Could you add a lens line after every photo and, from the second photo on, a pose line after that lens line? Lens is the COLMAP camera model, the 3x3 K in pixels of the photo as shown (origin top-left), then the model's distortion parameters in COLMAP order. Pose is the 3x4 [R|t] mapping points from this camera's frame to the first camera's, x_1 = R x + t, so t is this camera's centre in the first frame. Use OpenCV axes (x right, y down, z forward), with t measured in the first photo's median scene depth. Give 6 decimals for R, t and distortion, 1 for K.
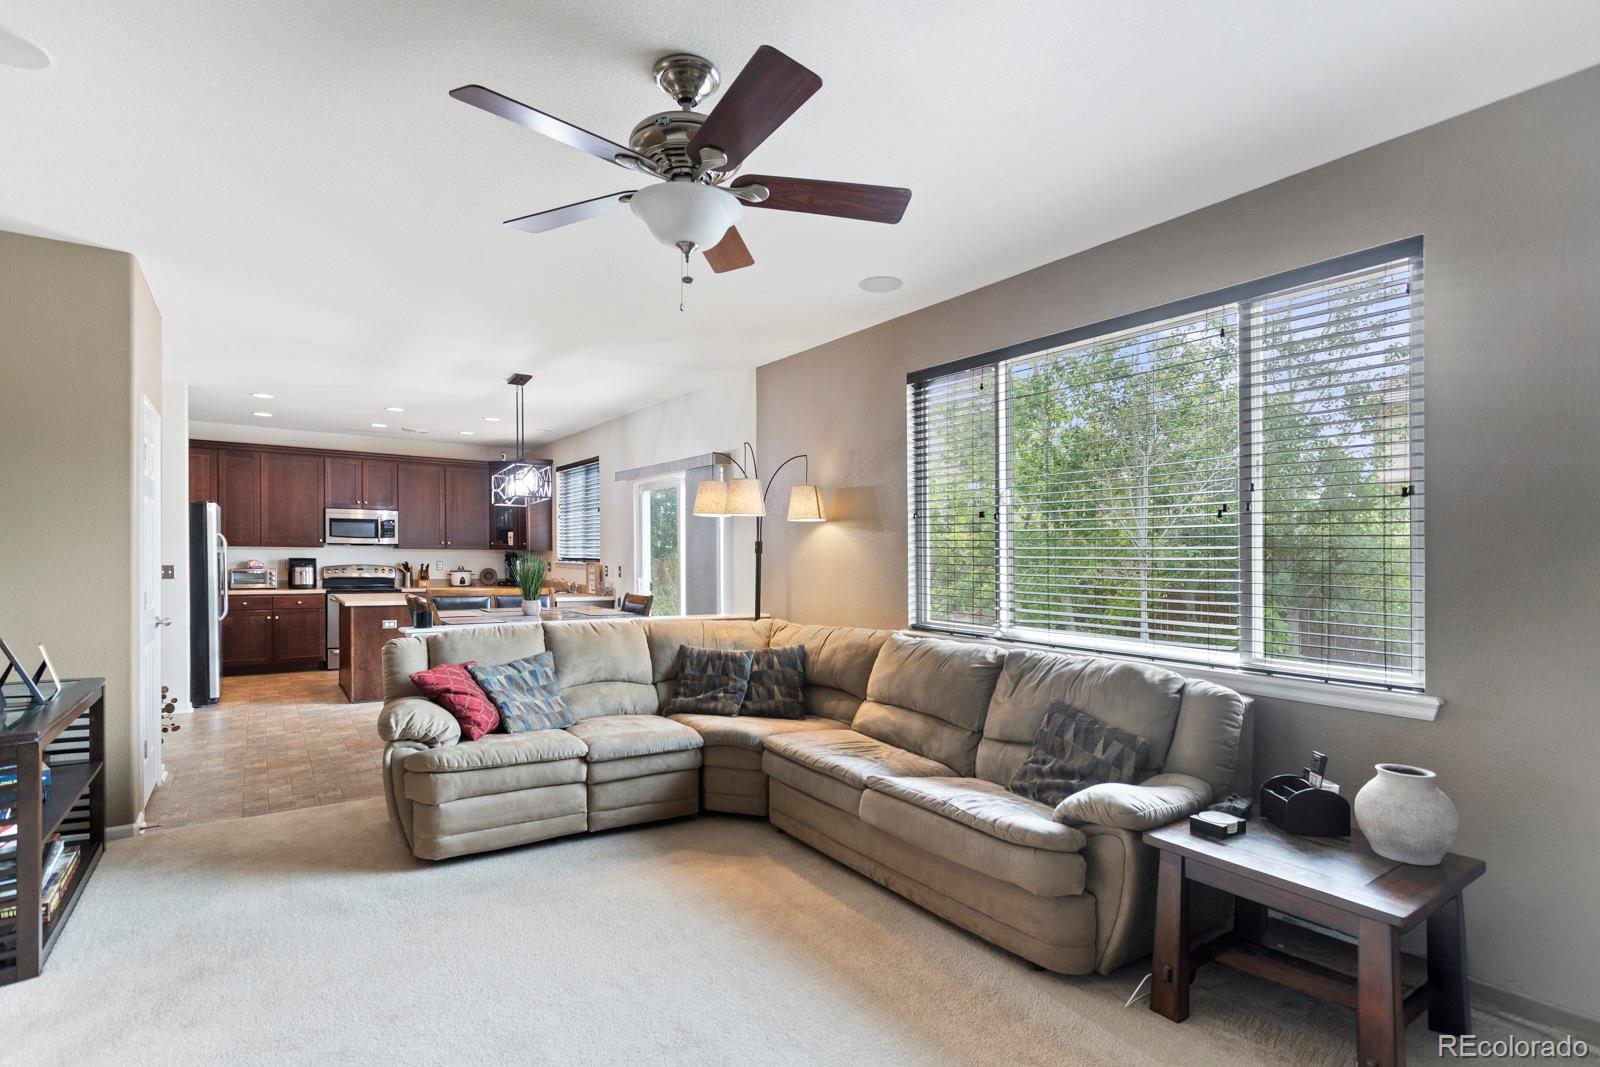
lens RADIAL K [[783.9, 0, 797.8], [0, 783.9, 578.2], [0, 0, 1]] dist [0.003084, 0.000500]
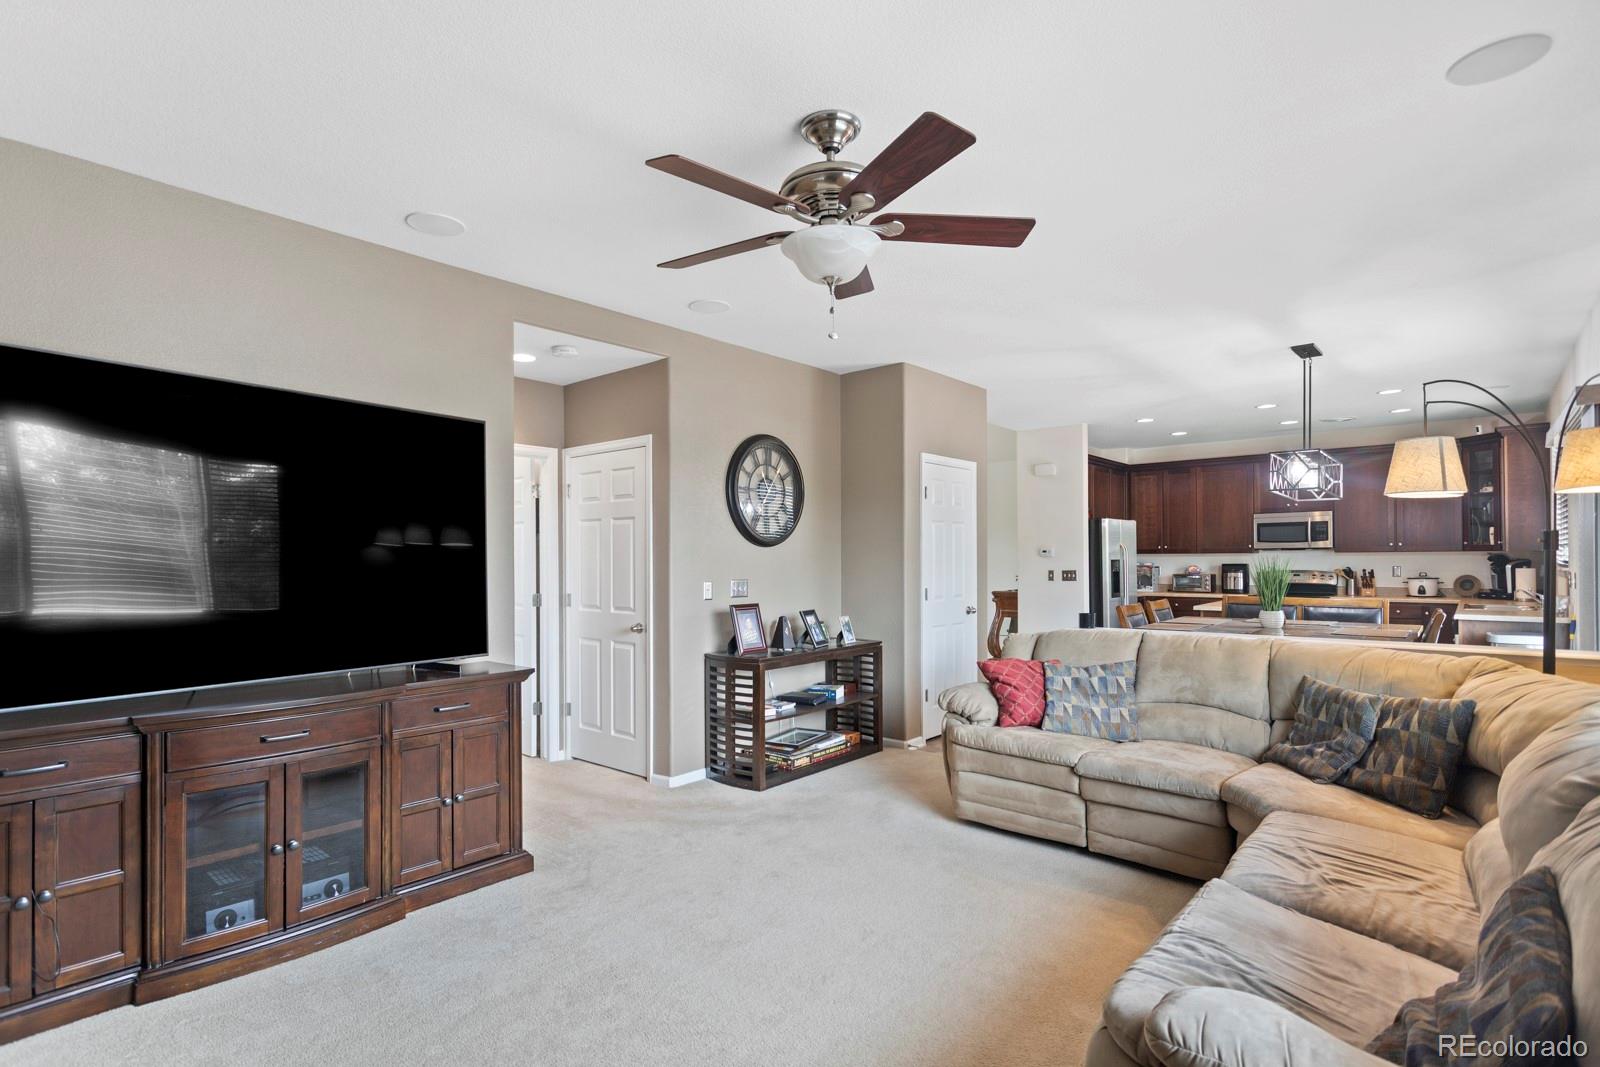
lens RADIAL K [[793.9, 0, 769.3], [0, 793.9, 555.2], [0, 0, 1]] dist [-0.000523, 0.000063]
pose [[0.231384, -0.017050, -0.972713, 0.246757], [-0.018387, 0.999591, -0.021895, -0.002630], [0.972689, 0.022951, 0.230976, 0.164868]]
